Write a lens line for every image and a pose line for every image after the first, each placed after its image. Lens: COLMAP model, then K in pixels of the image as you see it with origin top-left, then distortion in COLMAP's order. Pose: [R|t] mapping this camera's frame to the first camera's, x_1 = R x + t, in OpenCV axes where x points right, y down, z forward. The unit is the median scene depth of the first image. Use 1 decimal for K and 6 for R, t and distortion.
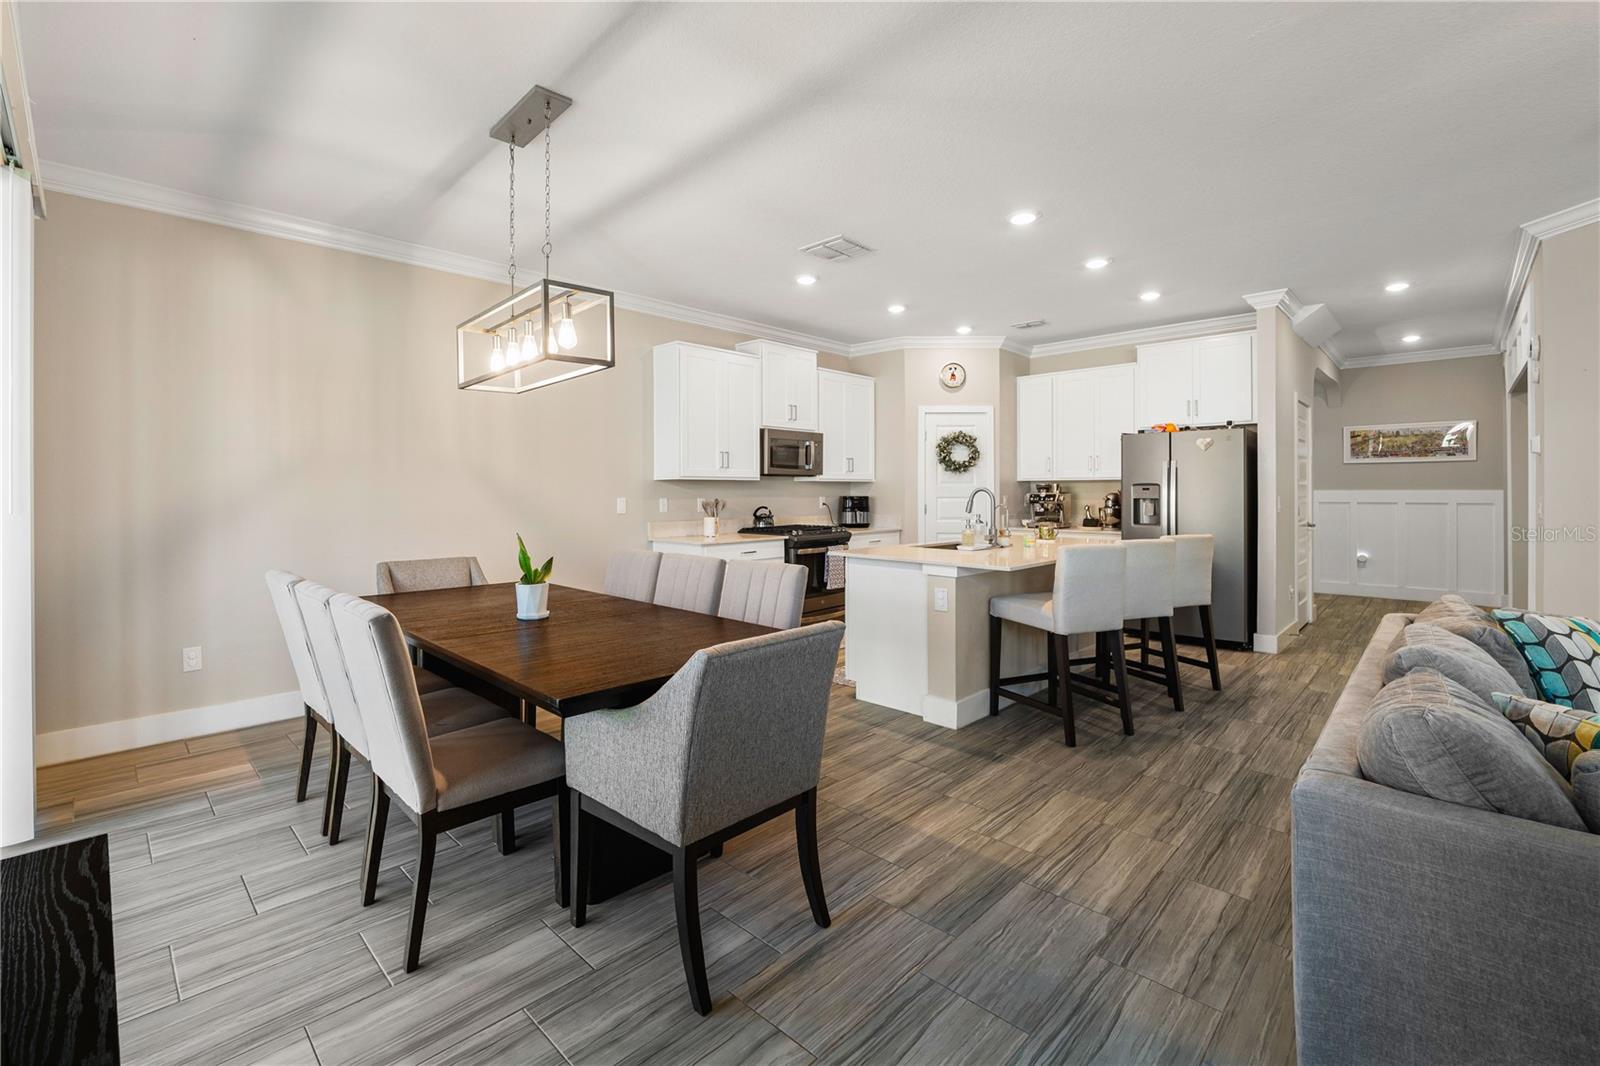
lens RADIAL K [[671.8, 0, 742.5], [0, 671.8, 489.1], [0, 0, 1]] dist [-0.003570, -0.002304]
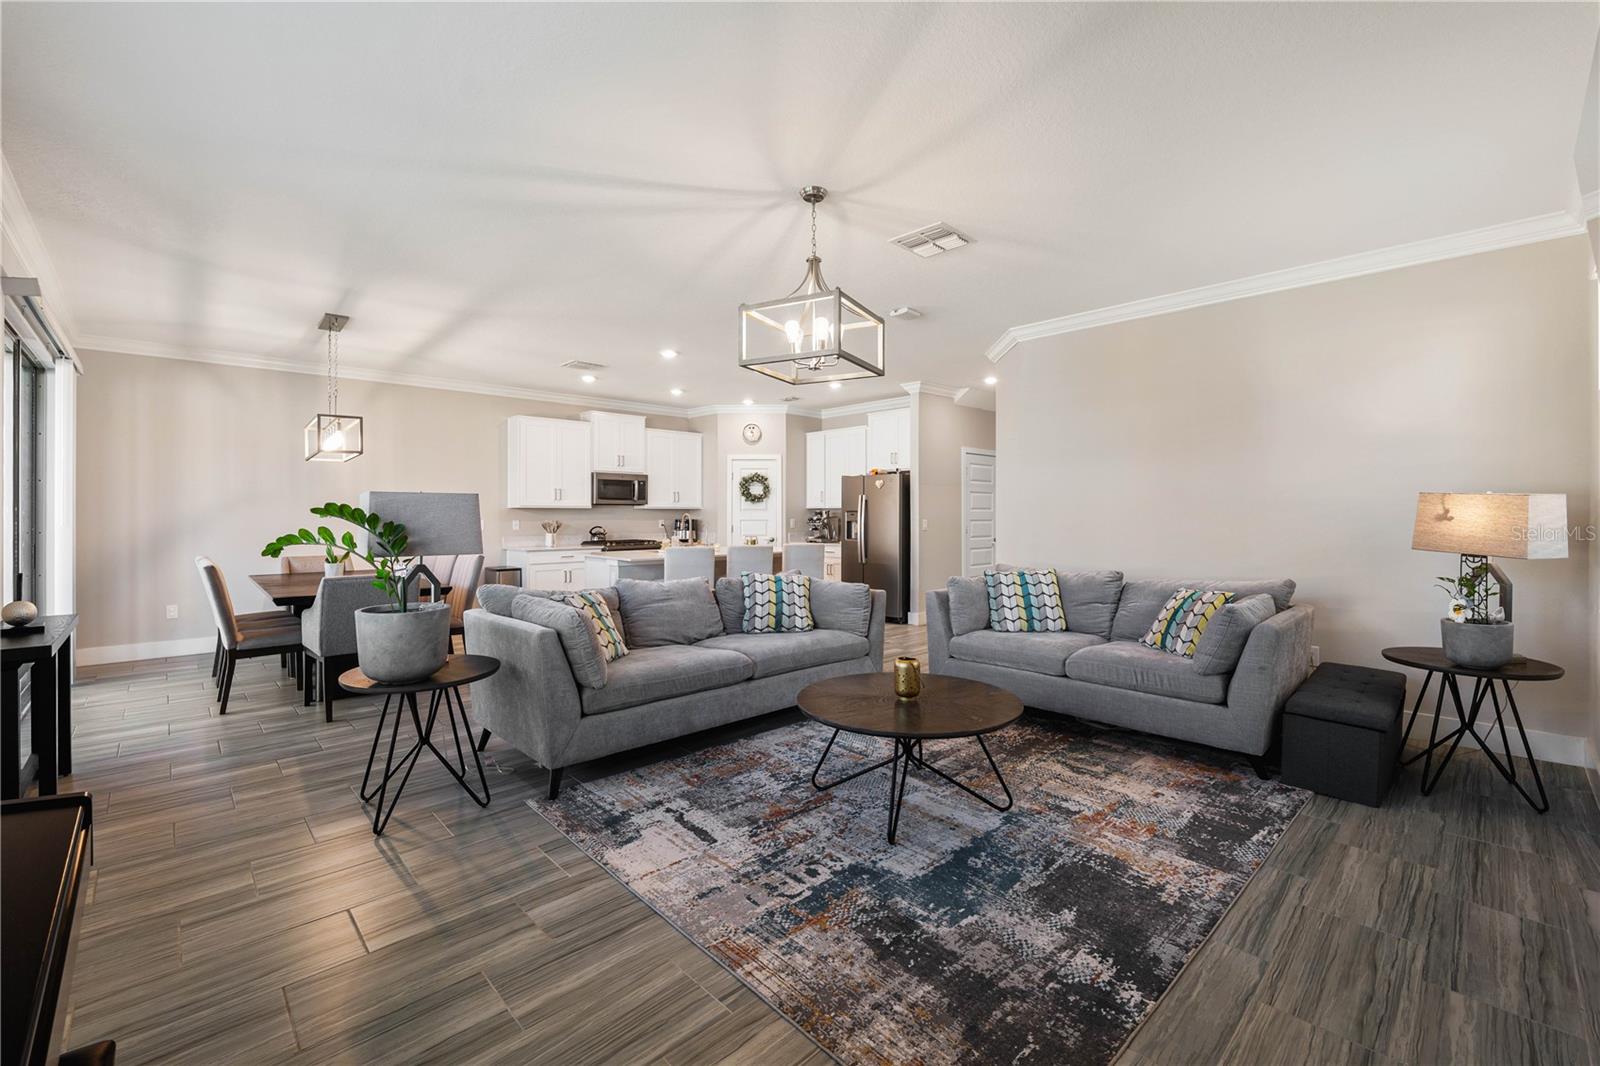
lens RADIAL K [[671.8, 0, 824.0], [0, 671.8, 512.6], [0, 0, 1]] dist [-0.003570, -0.002304]
pose [[0.999994, 0.001287, 0.003201, 0.519032], [-0.001285, 0.999999, -0.000834, -0.003094], [-0.003202, 0.000829, 0.999995, -0.443836]]
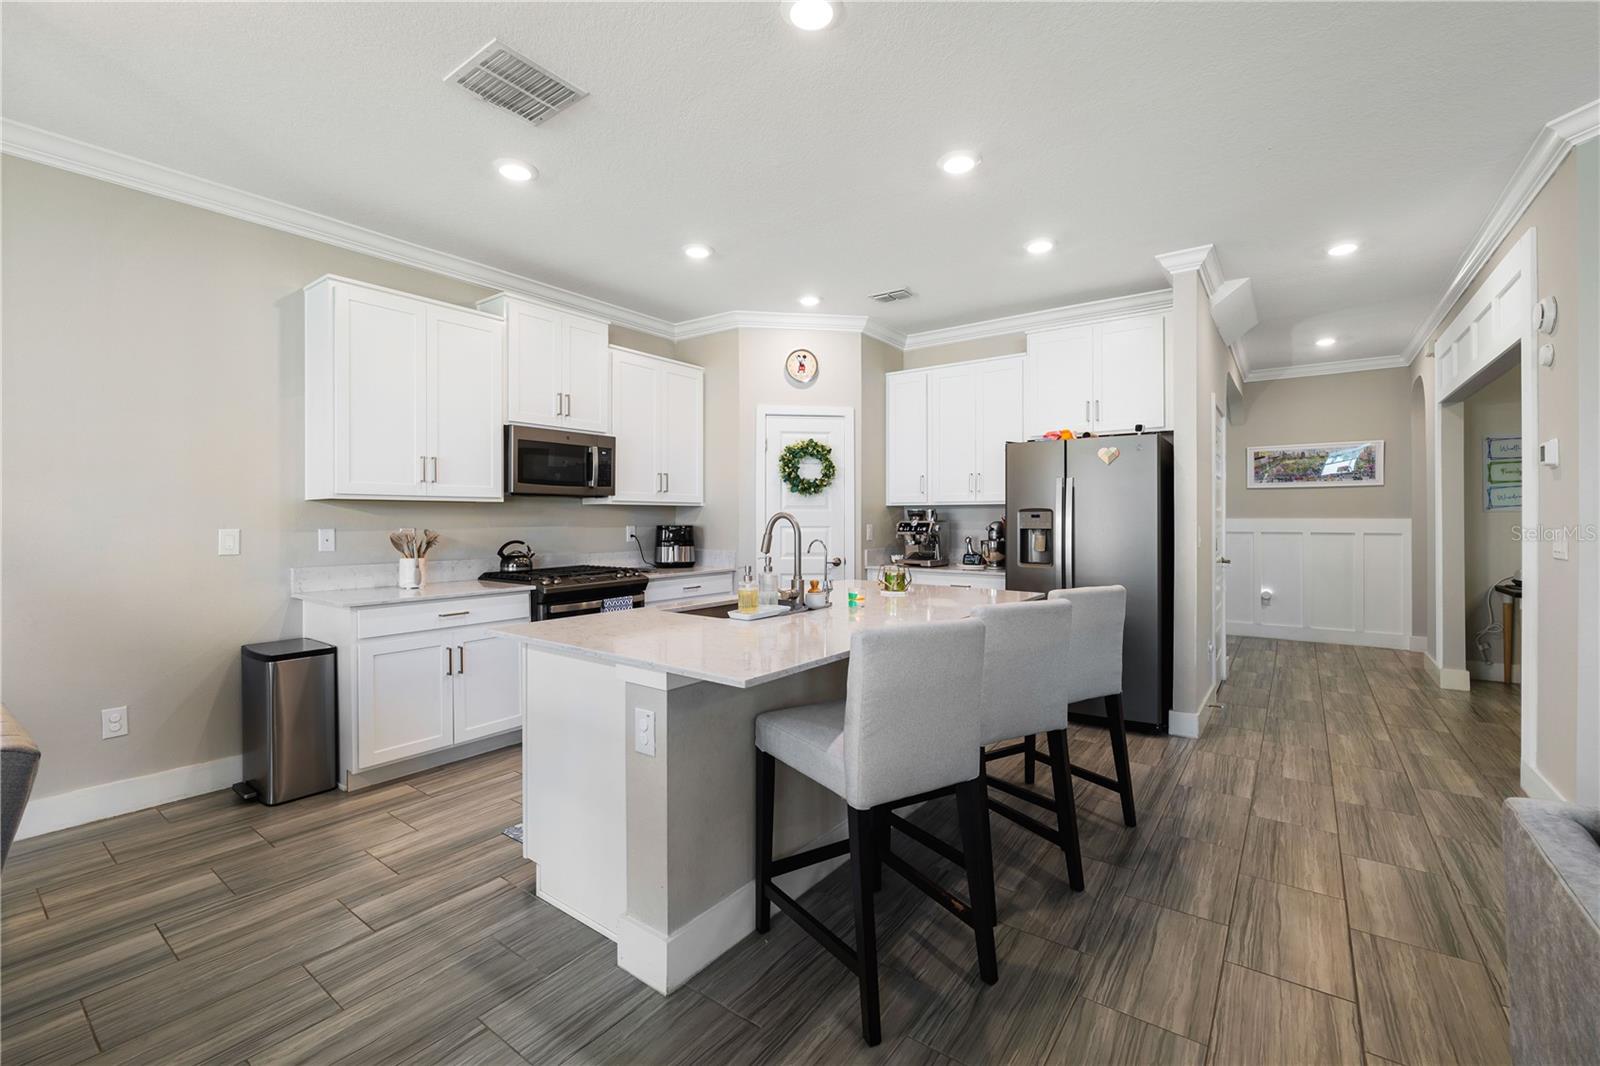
lens RADIAL K [[671.8, 0, 776.6], [0, 671.8, 517.7], [0, 0, 1]] dist [-0.003570, -0.002304]
pose [[0.987588, 0.001646, 0.157060, 0.189224], [-0.001759, 0.999998, 0.000580, 0.001669], [-0.157059, -0.000849, 0.987589, 0.291979]]
